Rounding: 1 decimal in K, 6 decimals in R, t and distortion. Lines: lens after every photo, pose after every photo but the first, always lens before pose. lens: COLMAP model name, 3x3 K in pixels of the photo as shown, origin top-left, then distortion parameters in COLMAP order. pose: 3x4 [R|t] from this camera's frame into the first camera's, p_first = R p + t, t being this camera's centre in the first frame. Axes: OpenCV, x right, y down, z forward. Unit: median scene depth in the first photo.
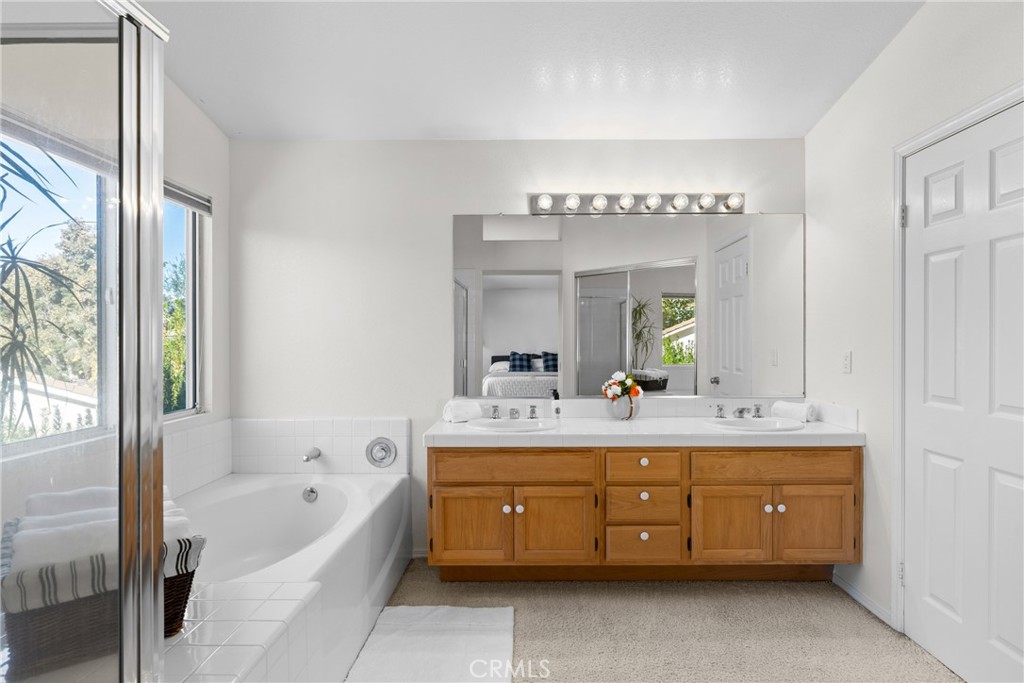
lens RADIAL K [[528.6, 0, 541.2], [0, 528.6, 345.4], [0, 0, 1]] dist [0.007769, 0.000623]
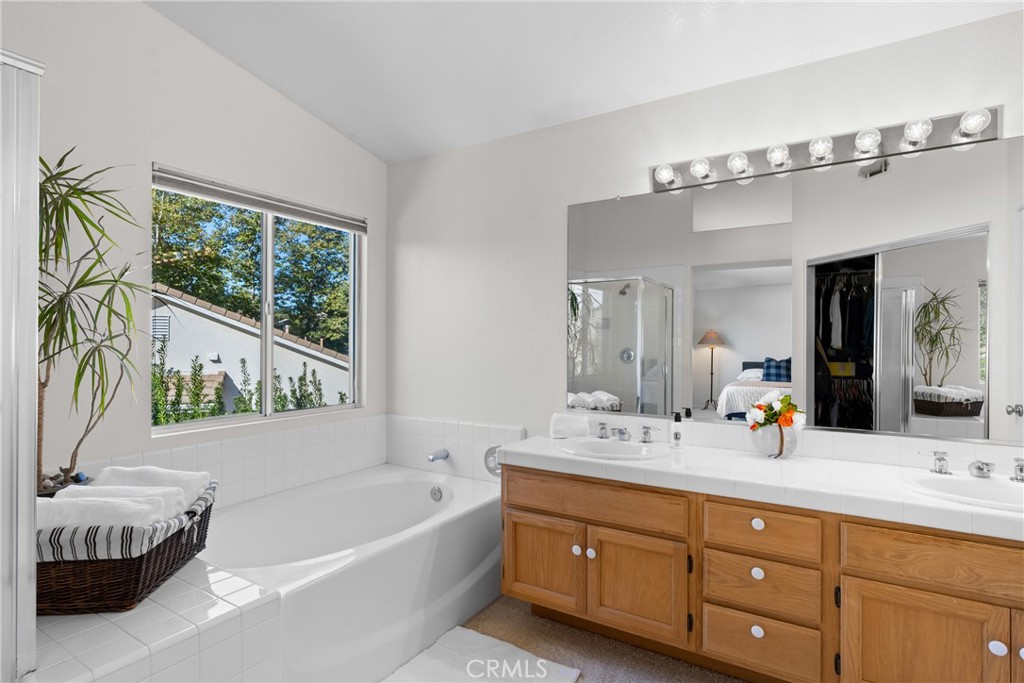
lens RADIAL K [[528.6, 0, 516.4], [0, 528.6, 344.8], [0, 0, 1]] dist [0.007769, 0.000623]
pose [[0.848707, 0.006140, -0.528827, 0.287836], [-0.009967, 0.999941, -0.004386, -0.008124], [0.528769, 0.008994, 0.848718, 0.238360]]
